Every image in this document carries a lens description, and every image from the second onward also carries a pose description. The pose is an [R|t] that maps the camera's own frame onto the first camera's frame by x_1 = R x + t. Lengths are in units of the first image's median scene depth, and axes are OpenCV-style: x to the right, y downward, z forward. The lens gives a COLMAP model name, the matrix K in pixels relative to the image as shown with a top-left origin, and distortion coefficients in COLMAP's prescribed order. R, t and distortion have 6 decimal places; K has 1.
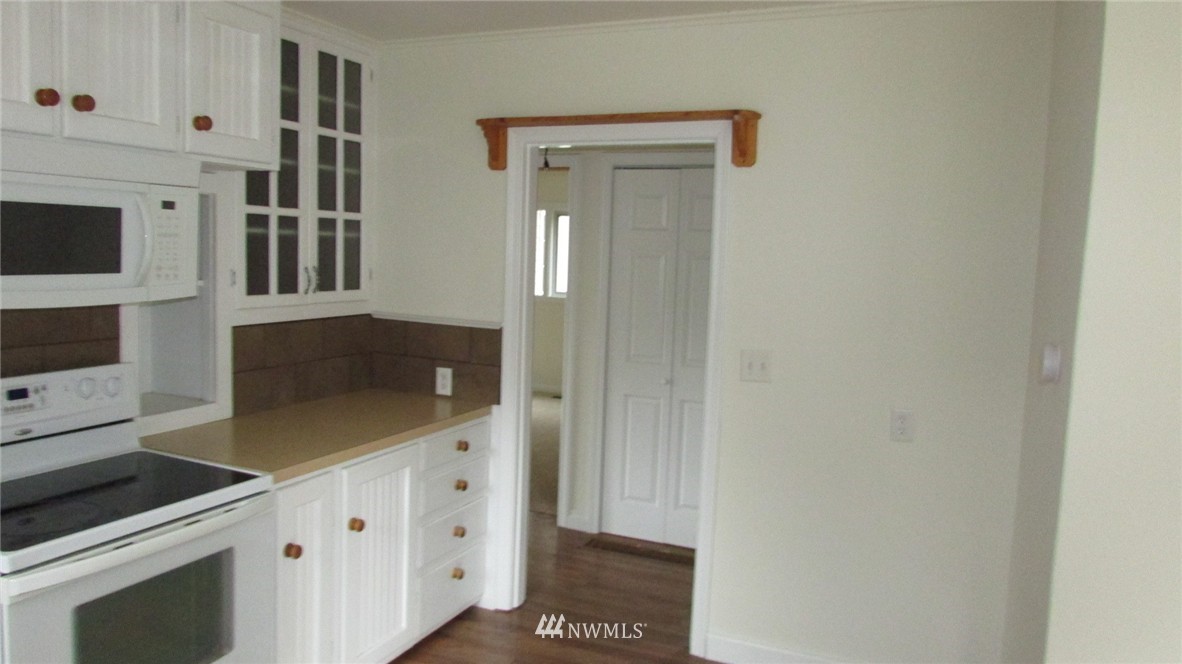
lens RADIAL K [[846.2, 0, 591.0], [0, 846.2, 332.0], [0, 0, 1]] dist [-0.014497, -0.004414]
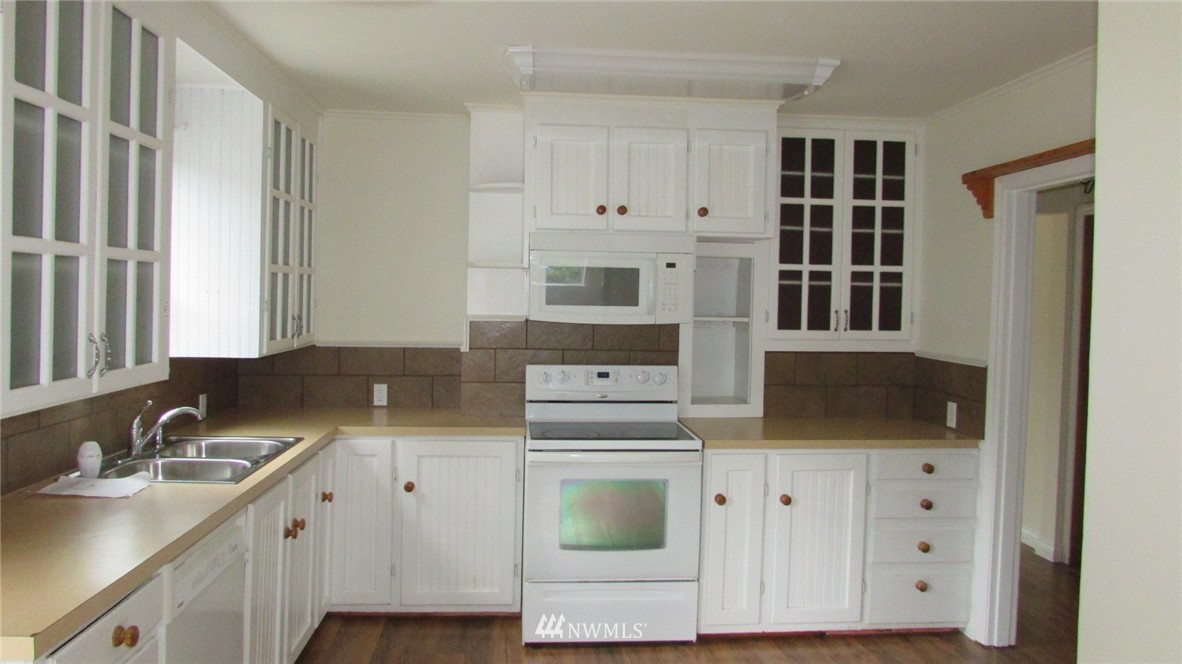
lens RADIAL K [[846.2, 0, 591.0], [0, 846.2, 332.0], [0, 0, 1]] dist [-0.014497, -0.004414]
pose [[0.482667, 0.005206, -0.875788, 0.593655], [-0.086500, 0.995376, -0.041755, 0.040574], [0.871522, 0.095910, 0.480886, 0.069189]]
